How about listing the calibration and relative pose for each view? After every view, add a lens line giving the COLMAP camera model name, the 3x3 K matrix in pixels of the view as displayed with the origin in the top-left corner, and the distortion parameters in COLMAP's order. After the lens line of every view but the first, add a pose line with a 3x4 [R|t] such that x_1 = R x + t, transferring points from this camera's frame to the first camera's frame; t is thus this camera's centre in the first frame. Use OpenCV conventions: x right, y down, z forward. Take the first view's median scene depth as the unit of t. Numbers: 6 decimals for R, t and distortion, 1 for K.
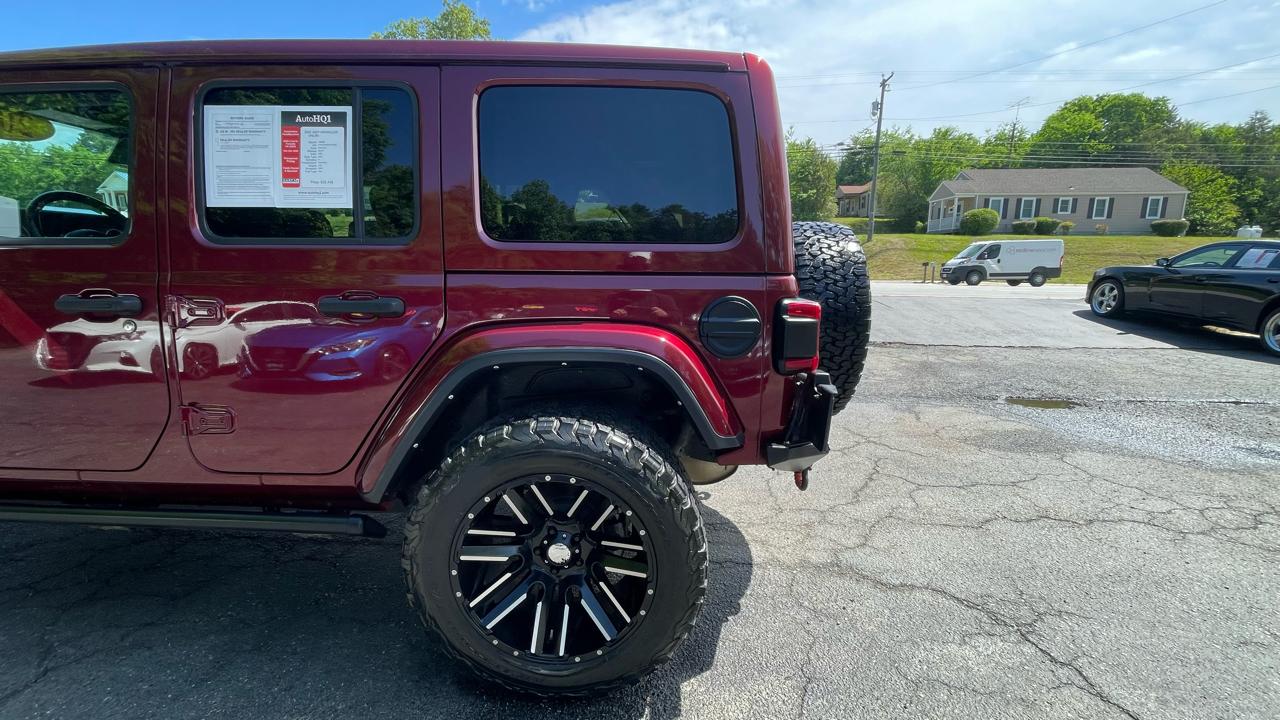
lens RADIAL K [[528.0, 0, 642.7], [0, 528.0, 361.6], [0, 0, 1]] dist [-0.001634, 0.000041]
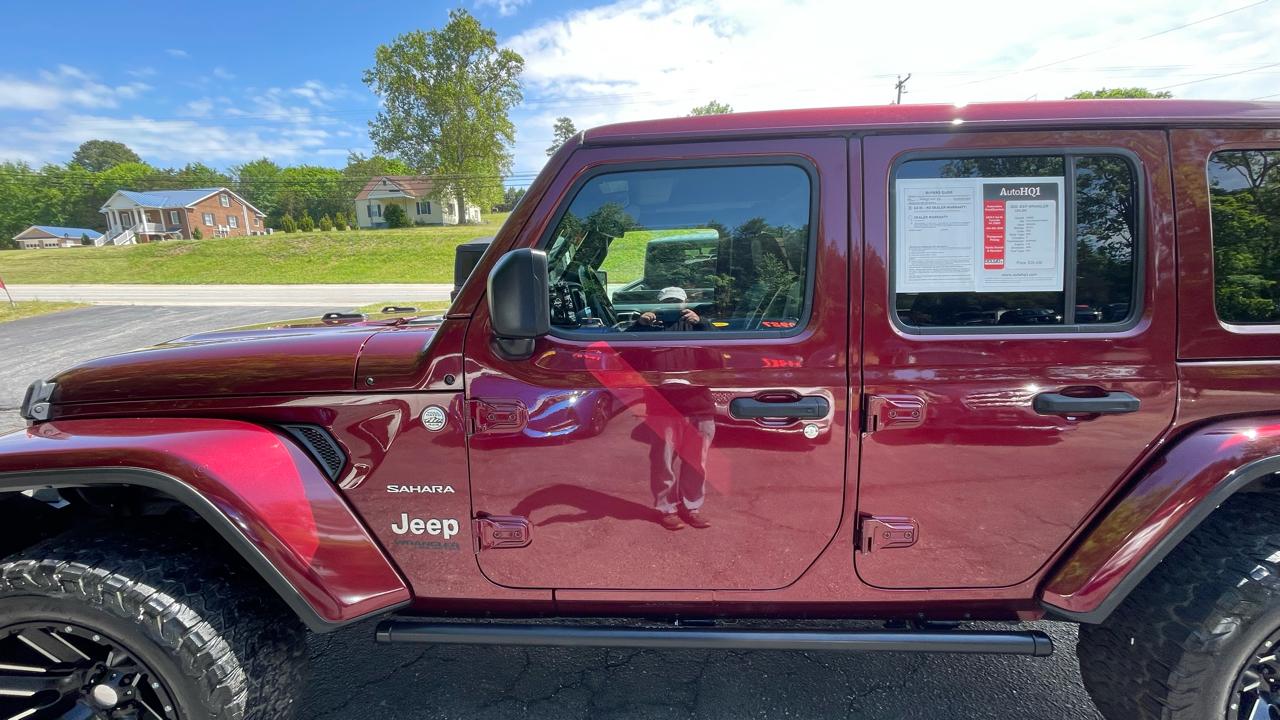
lens RADIAL K [[528.0, 0, 630.5], [0, 528.0, 365.2], [0, 0, 1]] dist [-0.001634, 0.000041]
pose [[0.999587, -0.026981, 0.009915, -1.267425], [0.026968, 0.999635, 0.001367, -0.184855], [-0.009948, -0.001099, 0.999950, 0.121684]]
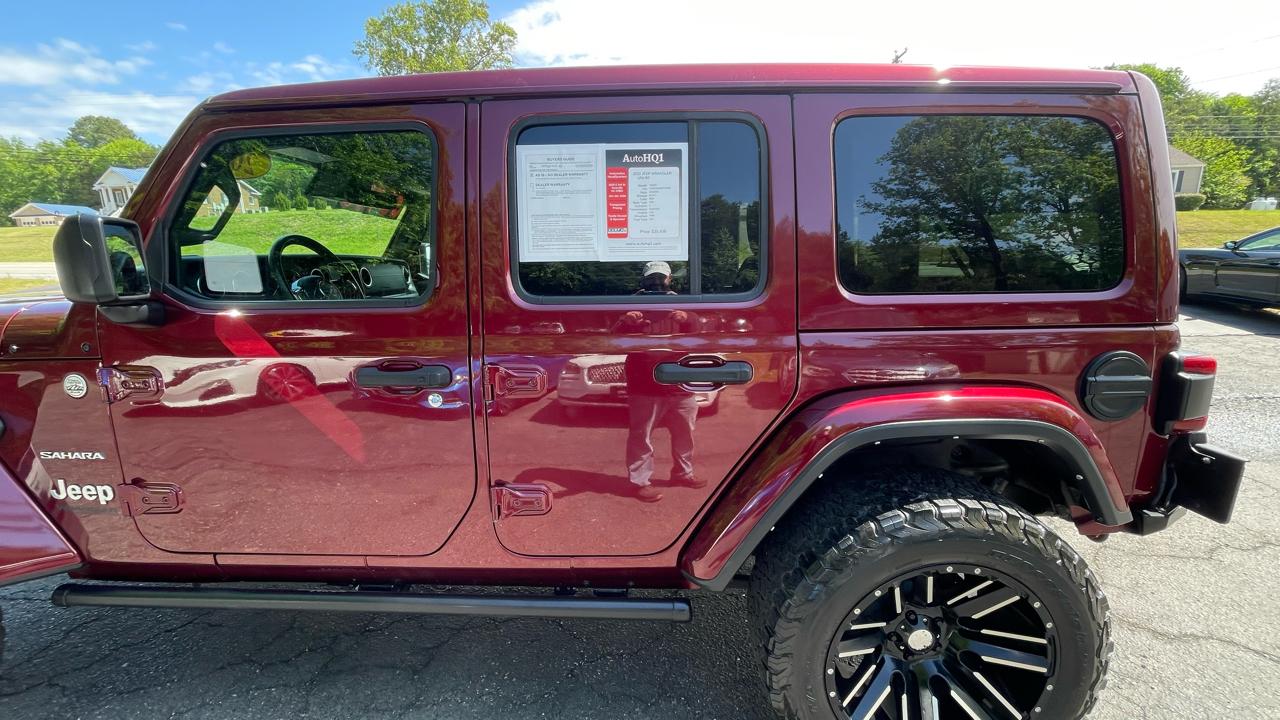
lens RADIAL K [[528.0, 0, 639.8], [0, 528.0, 365.3], [0, 0, 1]] dist [-0.001634, 0.000041]
pose [[0.999748, -0.022282, 0.002597, -0.627102], [0.022171, 0.999072, 0.036940, -0.148983], [-0.003418, -0.036873, 0.999314, 0.116854]]
